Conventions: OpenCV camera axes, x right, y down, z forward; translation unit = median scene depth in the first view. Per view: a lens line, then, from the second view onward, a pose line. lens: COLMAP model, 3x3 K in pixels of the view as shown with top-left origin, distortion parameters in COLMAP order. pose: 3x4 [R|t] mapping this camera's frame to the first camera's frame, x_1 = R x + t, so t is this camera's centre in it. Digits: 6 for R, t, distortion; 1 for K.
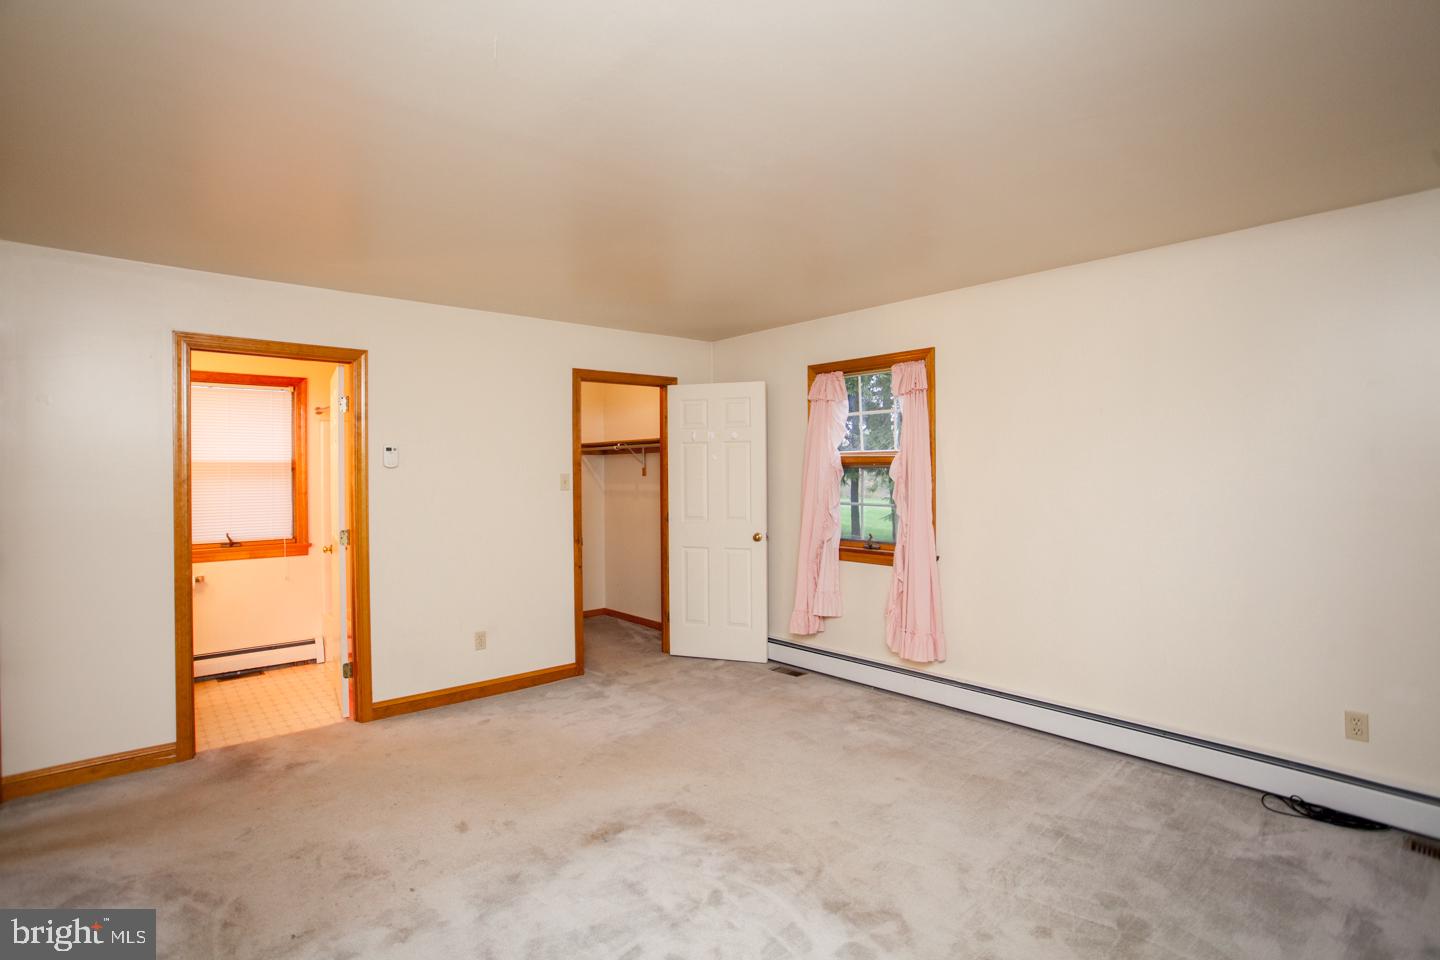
lens RADIAL K [[698.8, 0, 714.0], [0, 698.8, 473.4], [0, 0, 1]] dist [-0.077375, 0.032596]
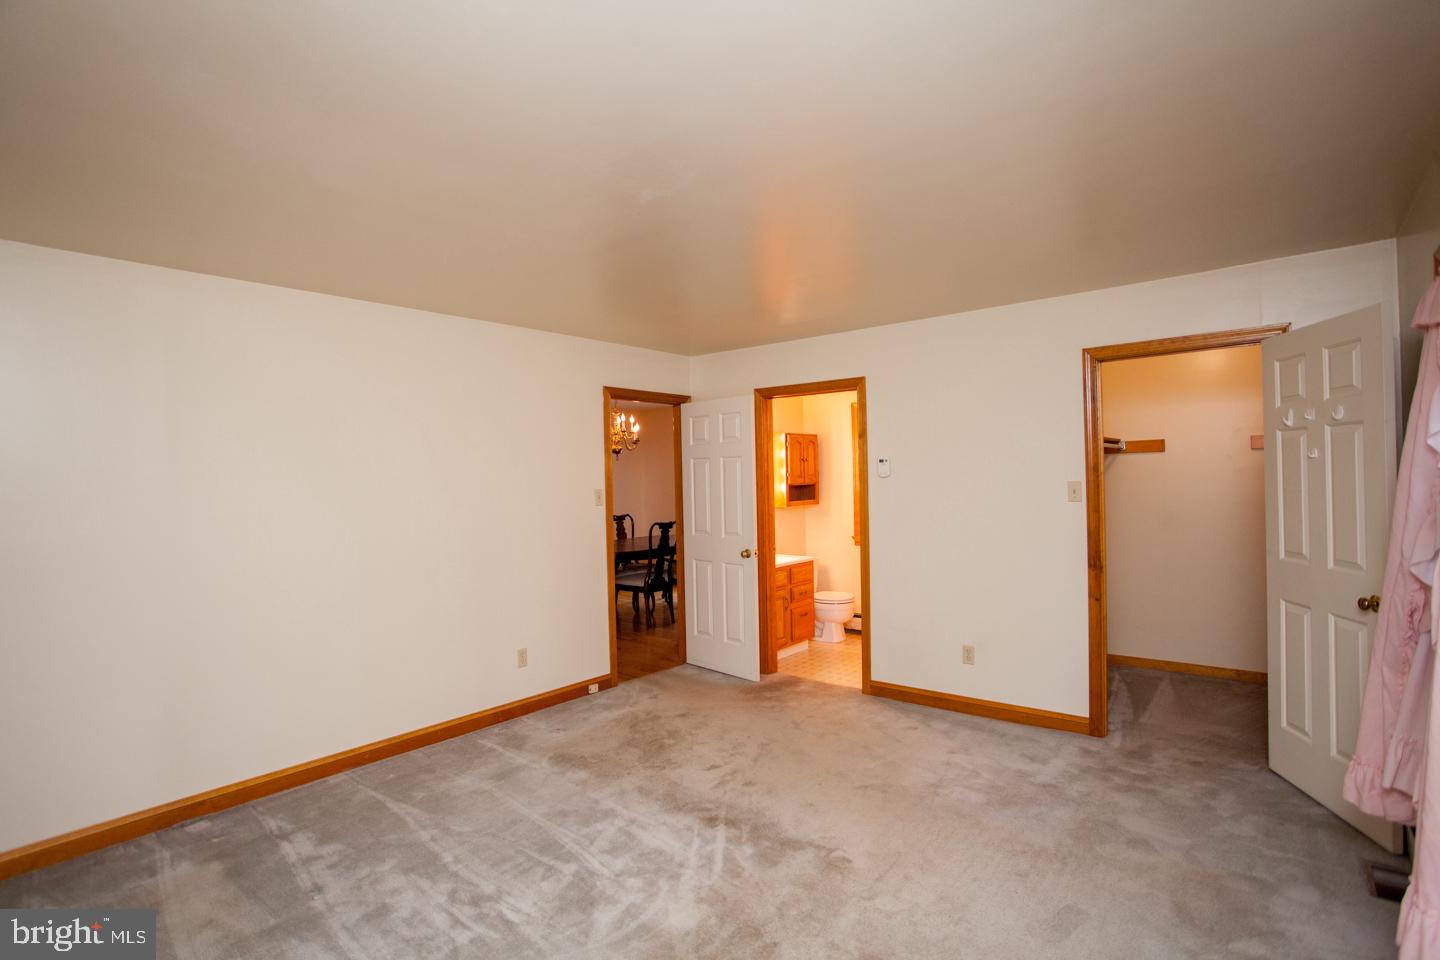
lens RADIAL K [[689.9, 0, 701.8], [0, 689.9, 475.9], [0, 0, 1]] dist [-0.075880, 0.030004]
pose [[0.141980, -0.008220, -0.989835, 0.540617], [0.008209, 0.999941, -0.007126, -0.003859], [0.989835, -0.007114, 0.142040, 0.489466]]
